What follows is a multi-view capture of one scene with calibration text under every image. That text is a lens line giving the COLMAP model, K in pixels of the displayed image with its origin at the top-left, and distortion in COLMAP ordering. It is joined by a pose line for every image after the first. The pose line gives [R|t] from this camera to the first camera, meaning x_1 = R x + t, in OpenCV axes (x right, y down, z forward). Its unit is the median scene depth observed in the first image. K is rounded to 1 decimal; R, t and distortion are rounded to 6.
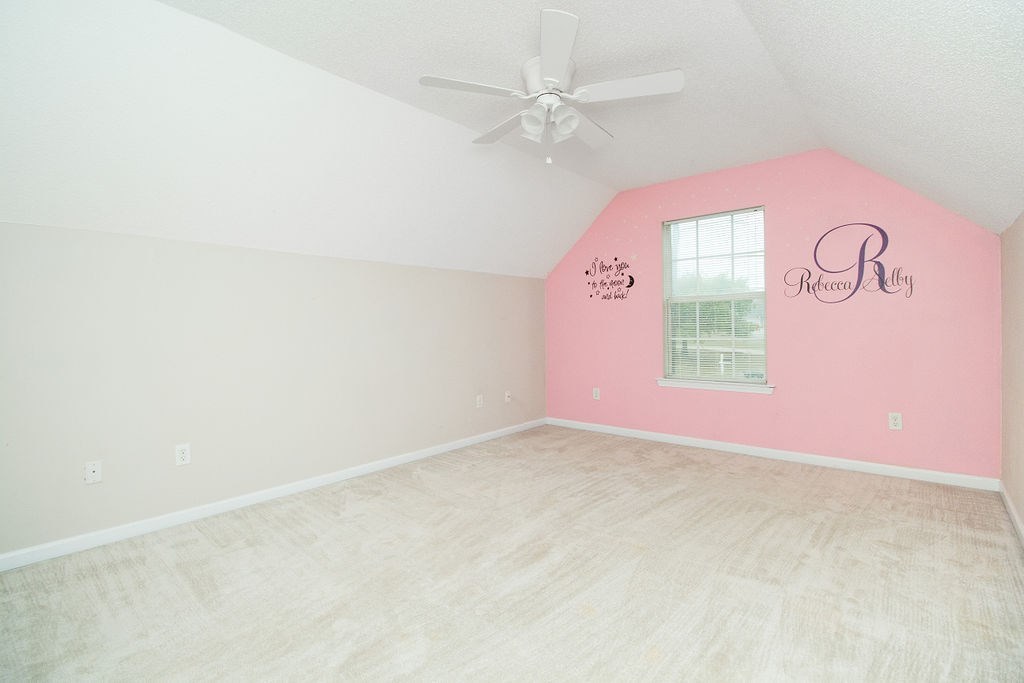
lens RADIAL K [[471.5, 0, 509.5], [0, 471.5, 331.5], [0, 0, 1]] dist [0.000420, 0.000196]
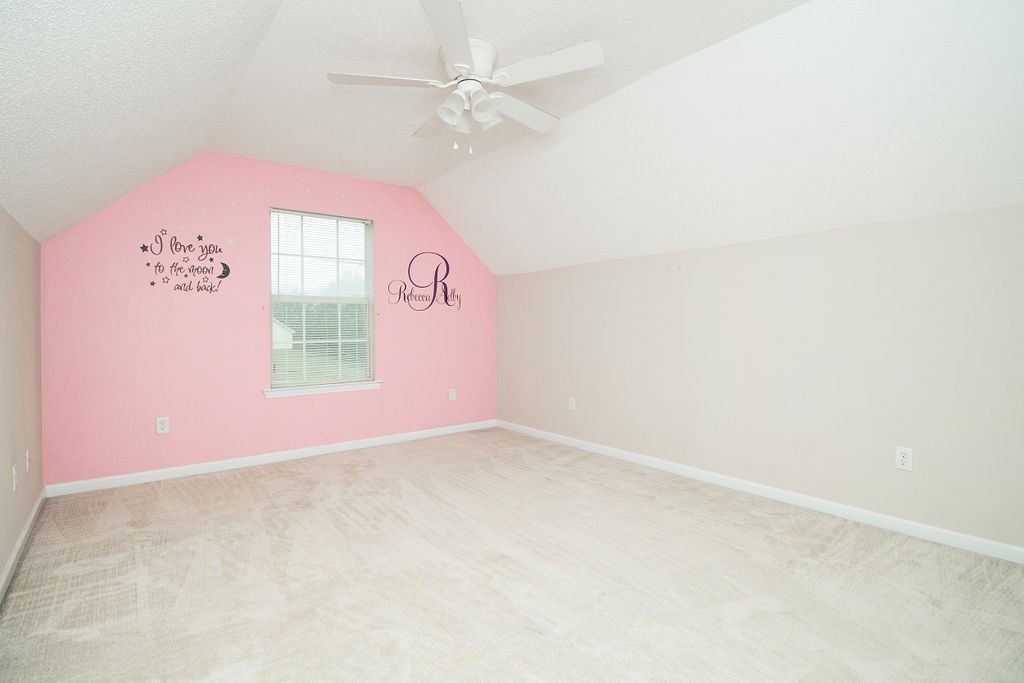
lens RADIAL K [[492.9, 0, 514.0], [0, 492.9, 331.2], [0, 0, 1]] dist [0.000115, -0.000313]
pose [[0.201167, 0.000651, 0.979557, -0.541481], [0.010884, 0.999937, -0.002900, 0.002105], [-0.979496, 0.011245, 0.201147, 0.444574]]
